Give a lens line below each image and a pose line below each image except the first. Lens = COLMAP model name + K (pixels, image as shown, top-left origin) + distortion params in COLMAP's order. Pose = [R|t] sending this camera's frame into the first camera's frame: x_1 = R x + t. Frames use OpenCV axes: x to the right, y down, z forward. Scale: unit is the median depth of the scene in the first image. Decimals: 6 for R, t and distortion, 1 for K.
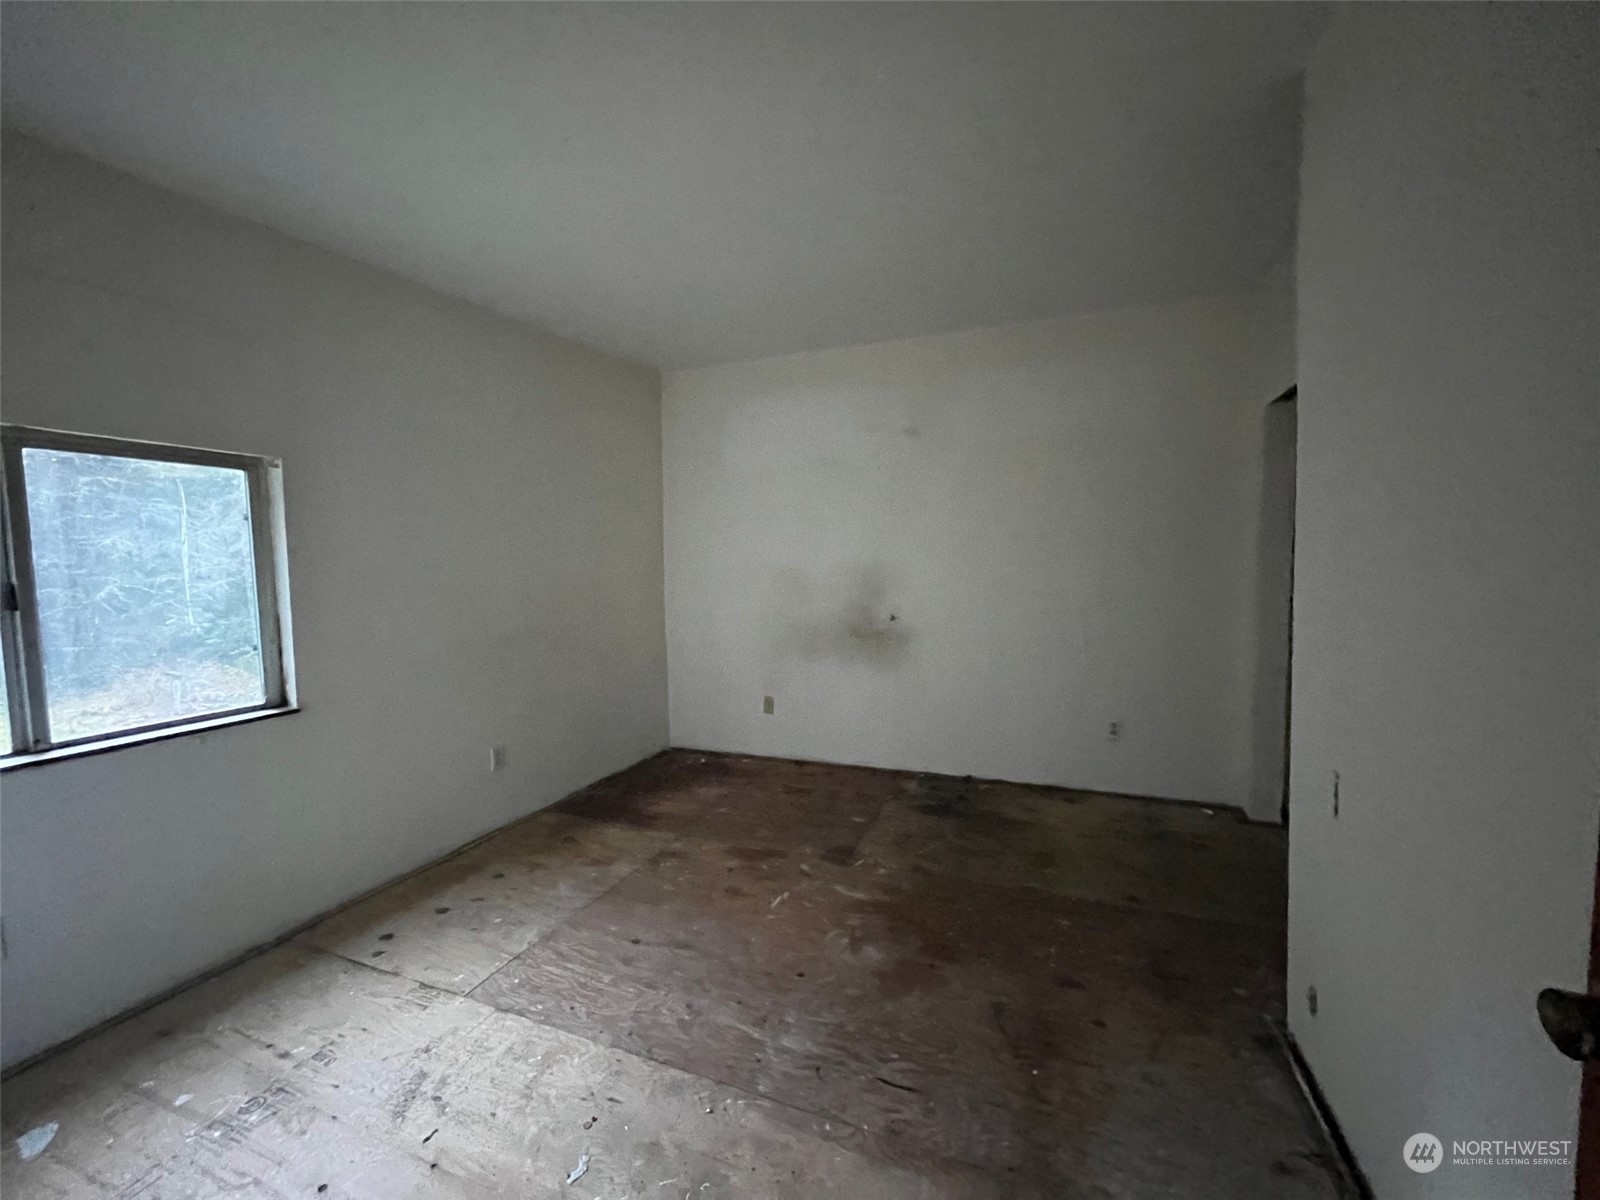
lens RADIAL K [[639.7, 0, 798.5], [0, 639.7, 603.2], [0, 0, 1]] dist [-0.000093, 0.000388]
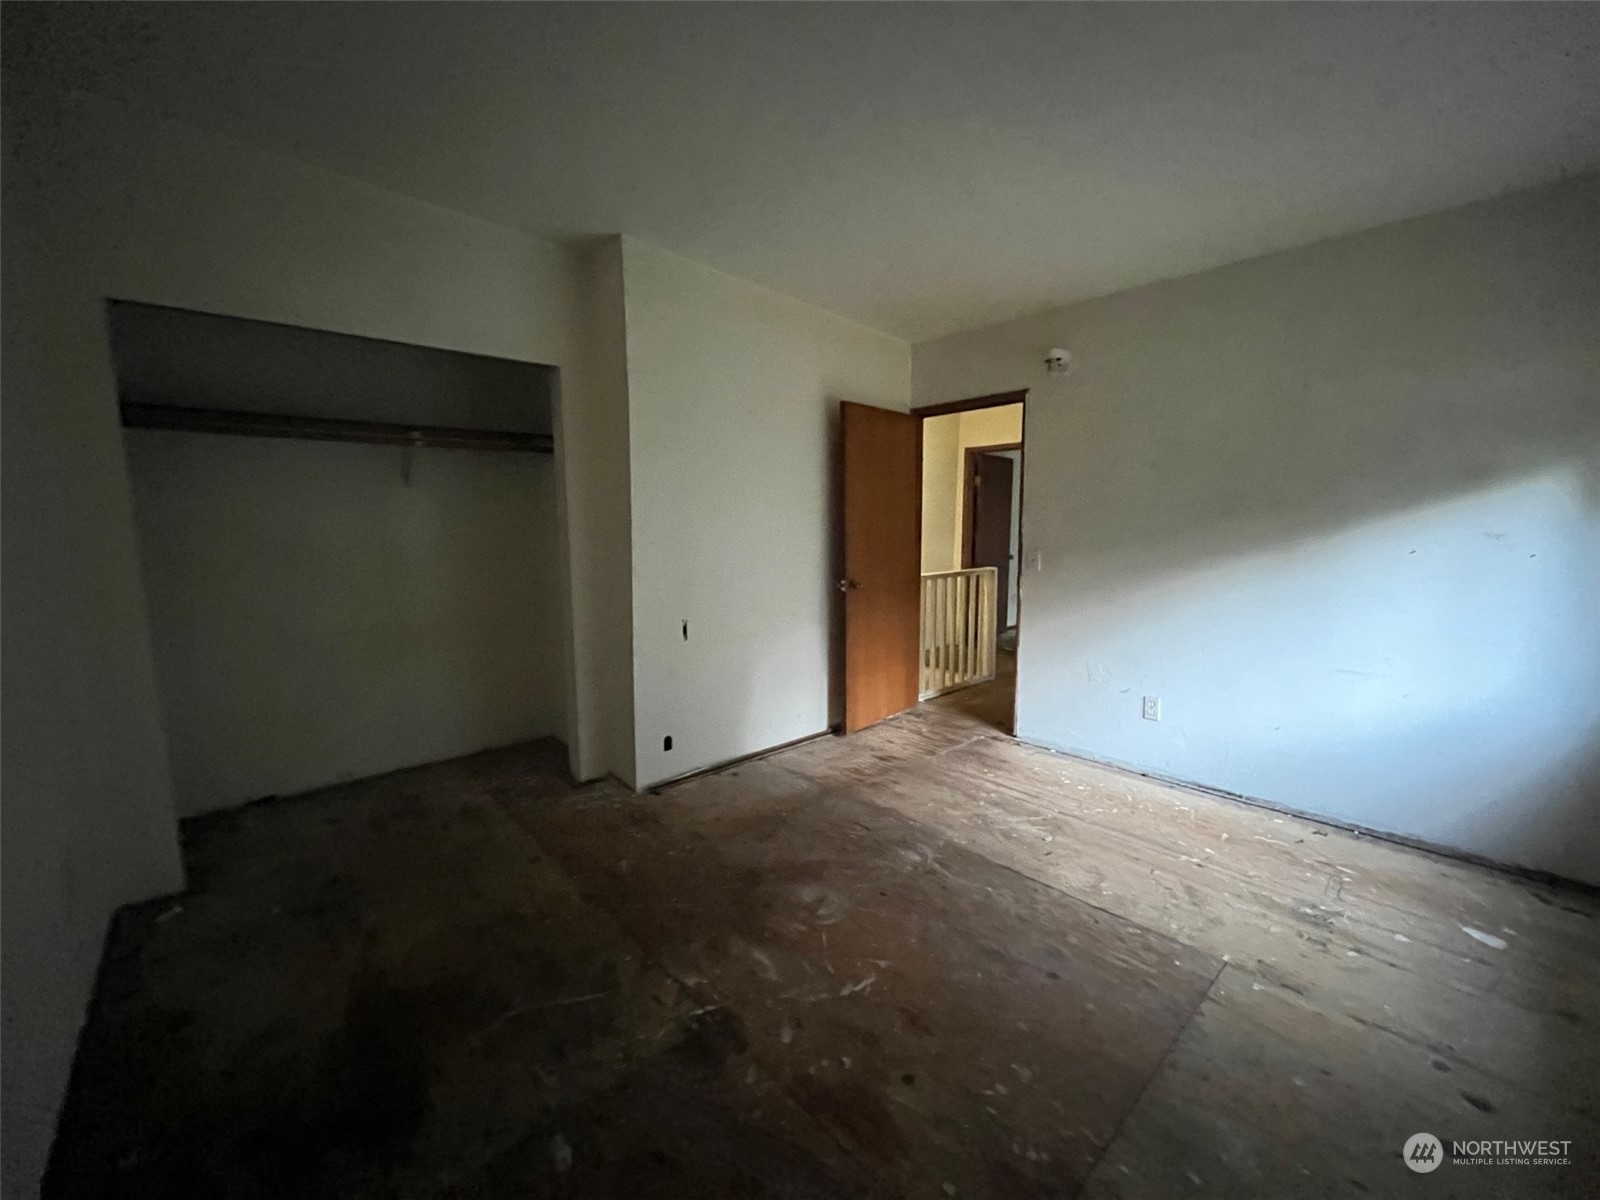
lens RADIAL K [[639.7, 0, 798.6], [0, 639.7, 597.5], [0, 0, 1]] dist [-0.000093, 0.000388]
pose [[-0.897373, -0.038957, 0.439550, -0.326922], [0.044343, 0.983092, 0.177661, -0.122663], [-0.439039, 0.178919, -0.880473, 1.926859]]
